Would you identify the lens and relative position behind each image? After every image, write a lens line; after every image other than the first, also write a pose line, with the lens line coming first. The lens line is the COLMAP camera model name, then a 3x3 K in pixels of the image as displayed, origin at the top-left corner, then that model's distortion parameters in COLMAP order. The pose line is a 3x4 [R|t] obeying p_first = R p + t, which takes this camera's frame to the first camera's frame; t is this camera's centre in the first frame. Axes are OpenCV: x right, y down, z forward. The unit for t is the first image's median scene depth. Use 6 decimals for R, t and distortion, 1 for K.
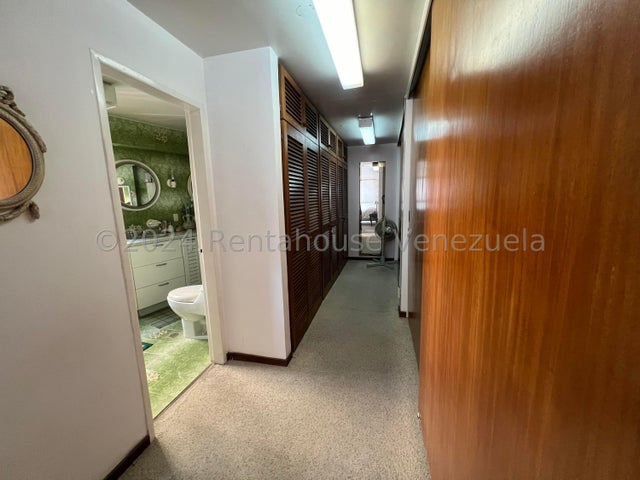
lens RADIAL K [[259.0, 0, 318.2], [0, 259.0, 237.3], [0, 0, 1]] dist [-0.003375, -0.000186]
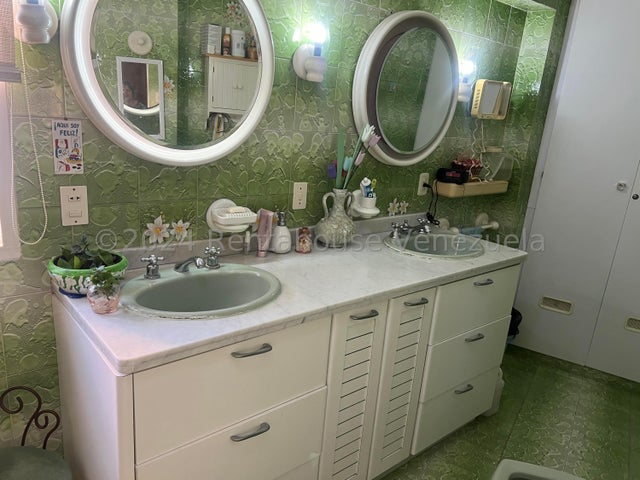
lens RADIAL K [[488.7, 0, 321.1], [0, 488.7, 240.9], [0, 0, 1]] dist [0.013669, 0.001975]
pose [[0.945169, 0.180836, -0.271943, -0.379736], [-0.147922, 0.979439, 0.137183, -0.103573], [0.291159, -0.089435, 0.952485, 0.510579]]
